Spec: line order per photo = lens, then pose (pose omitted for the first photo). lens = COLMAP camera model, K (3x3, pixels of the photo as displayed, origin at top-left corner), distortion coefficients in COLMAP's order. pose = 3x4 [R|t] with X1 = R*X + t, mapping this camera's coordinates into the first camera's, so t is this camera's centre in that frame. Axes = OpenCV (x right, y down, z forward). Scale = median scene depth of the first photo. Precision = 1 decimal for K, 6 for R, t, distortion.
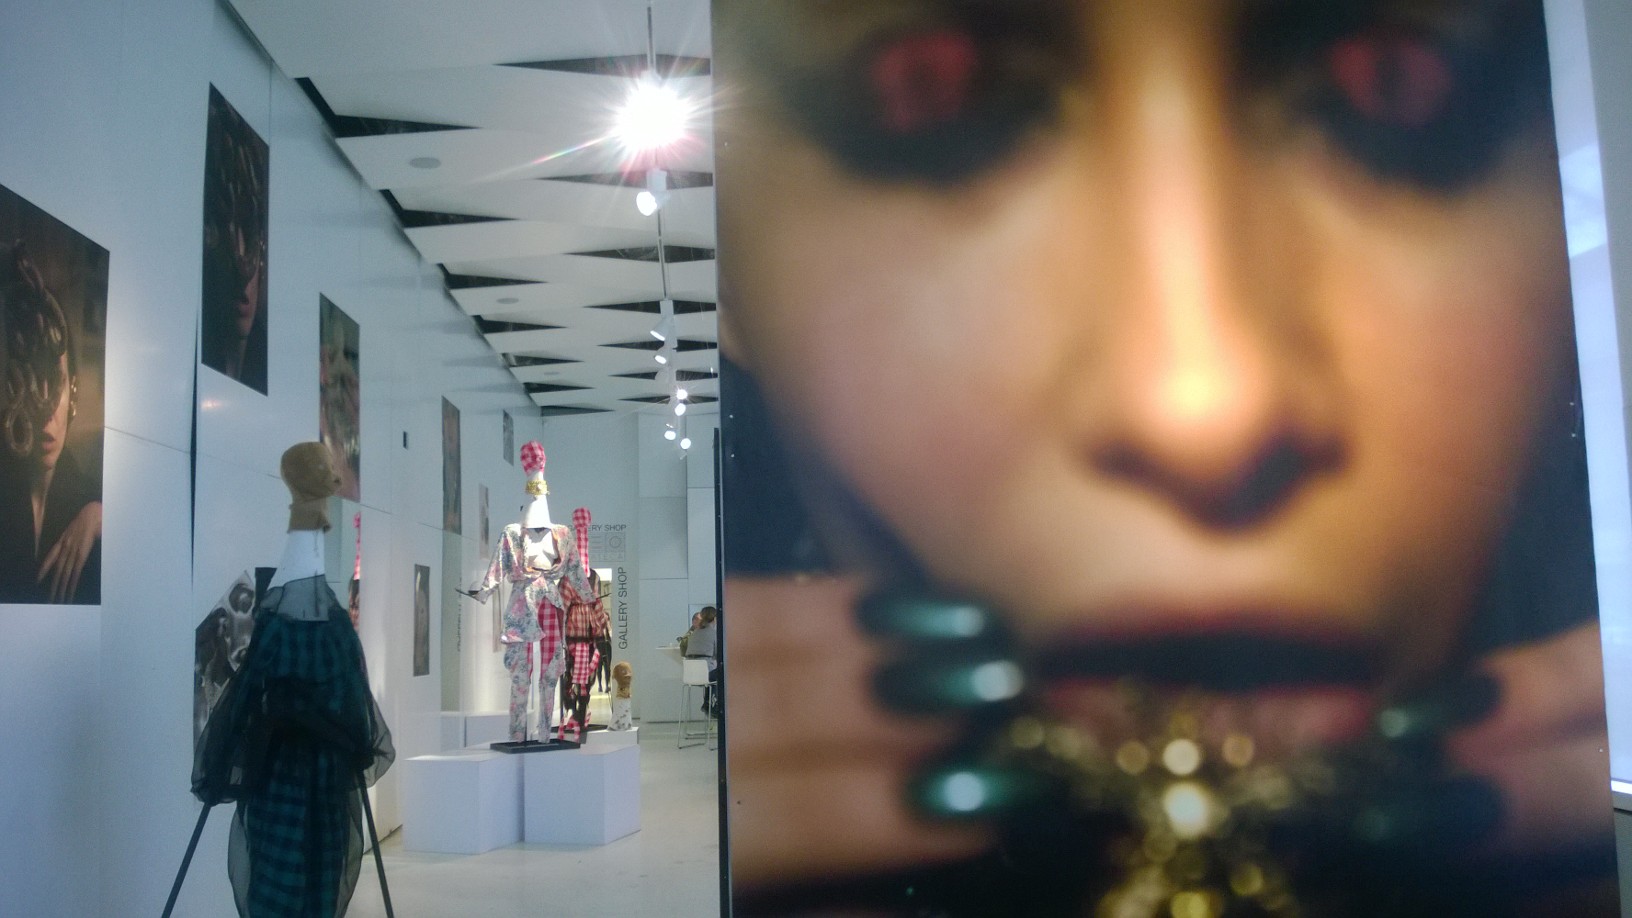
lens RADIAL K [[1313.2, 0, 816.0], [0, 1313.2, 459.0], [0, 0, 1]] dist [0.001896, -0.060586]
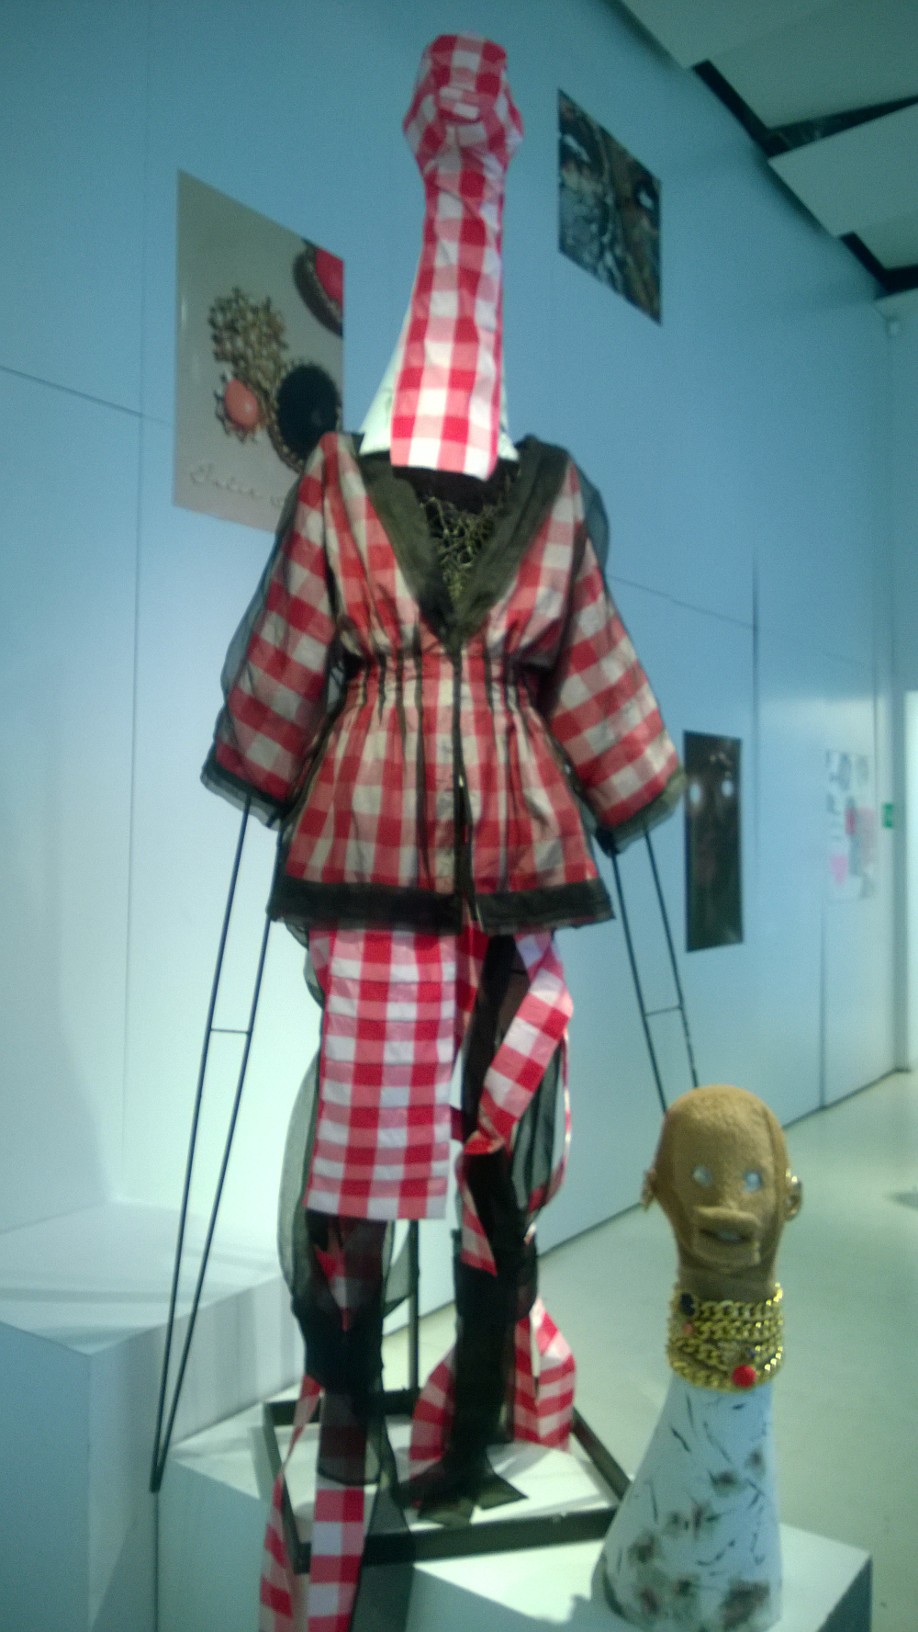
lens RADIAL K [[1313.2, 0, 413.2], [0, 1313.2, 779.9], [0, 0, 1]] dist [0.001896, -0.060586]
pose [[0.754159, 0.003821, -0.656680, -0.113002], [0.048101, 0.996975, 0.061042, 0.154358], [0.654927, -0.077623, 0.751695, 1.197085]]
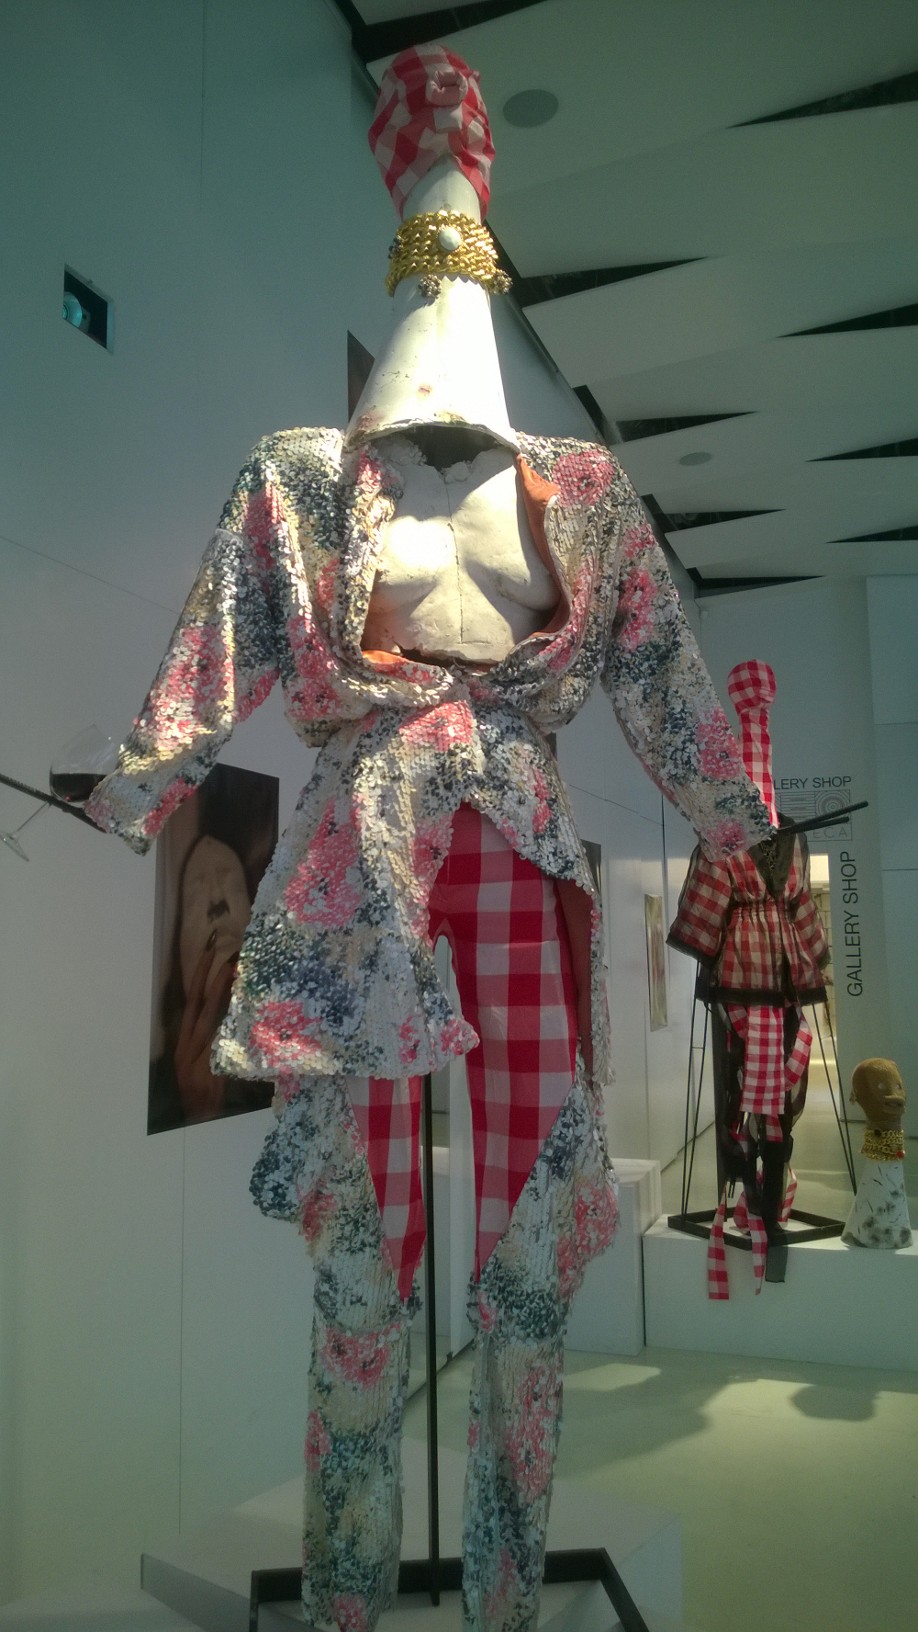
lens RADIAL K [[1284.8, 0, 451.7], [0, 1284.8, 767.2], [0, 0, 1]] dist [0.063673, -0.188655]
pose [[0.908201, -0.040527, -0.416567, -0.136187], [0.035498, 0.999173, -0.019815, 0.100695], [0.417026, 0.003209, 0.908889, 0.831720]]
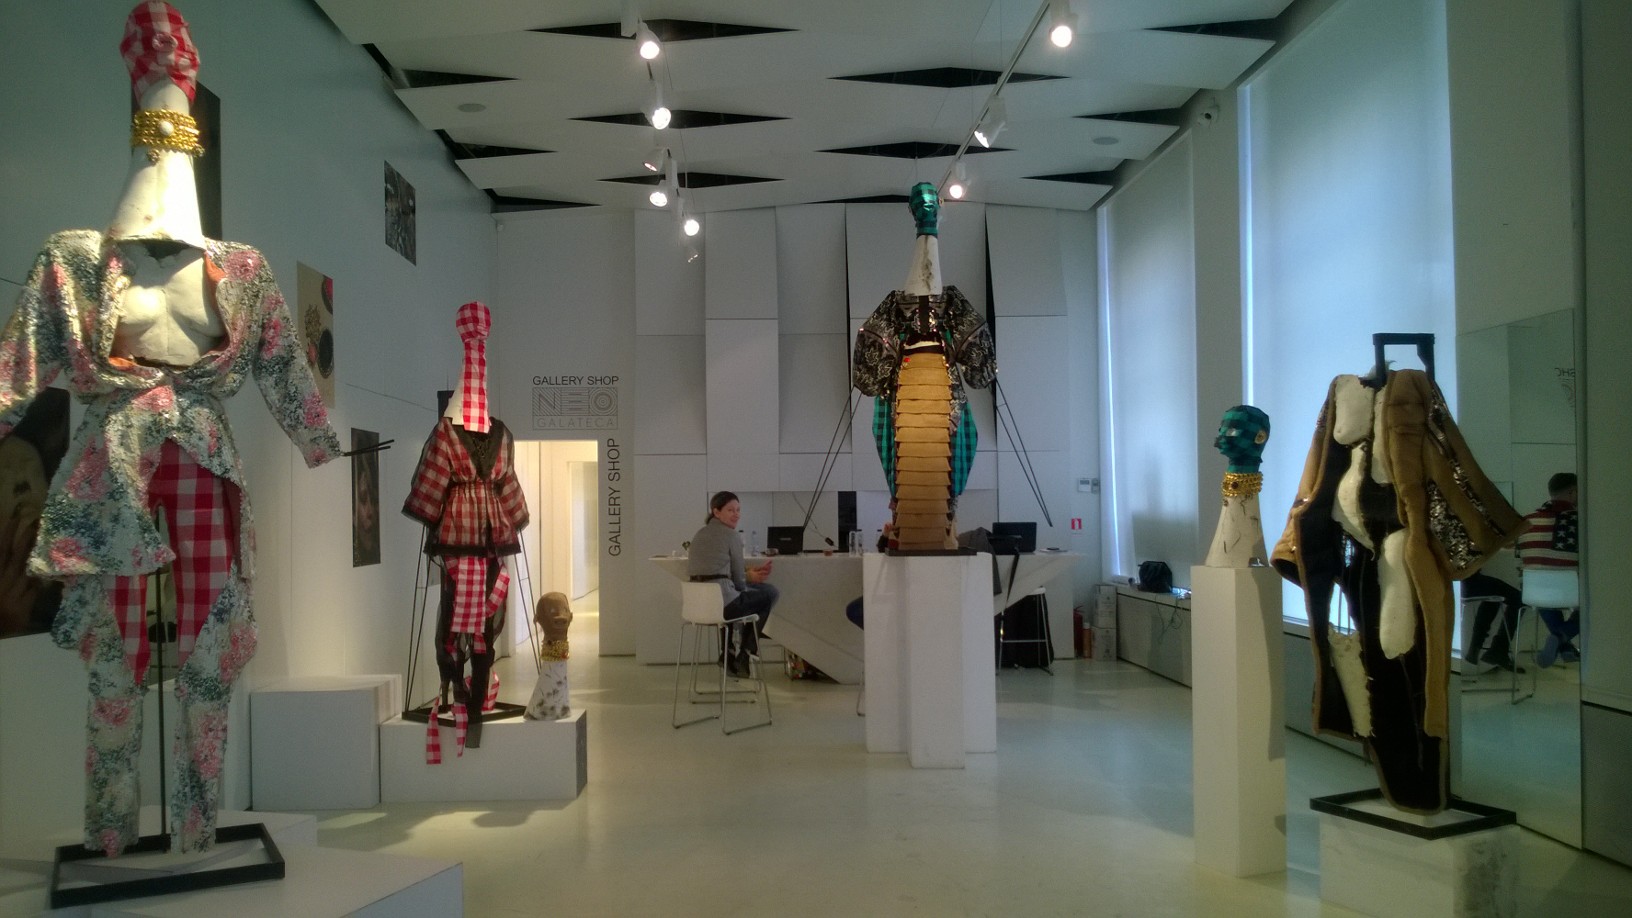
lens RADIAL K [[1278.0, 0, 812.1], [0, 1278.0, 493.7], [0, 0, 1]] dist [-0.000758, -0.051986]
pose [[0.998901, 0.011703, -0.045389, -0.025059], [-0.006928, 0.994557, 0.103962, 0.081000], [0.046358, -0.103533, 0.993545, 0.666645]]
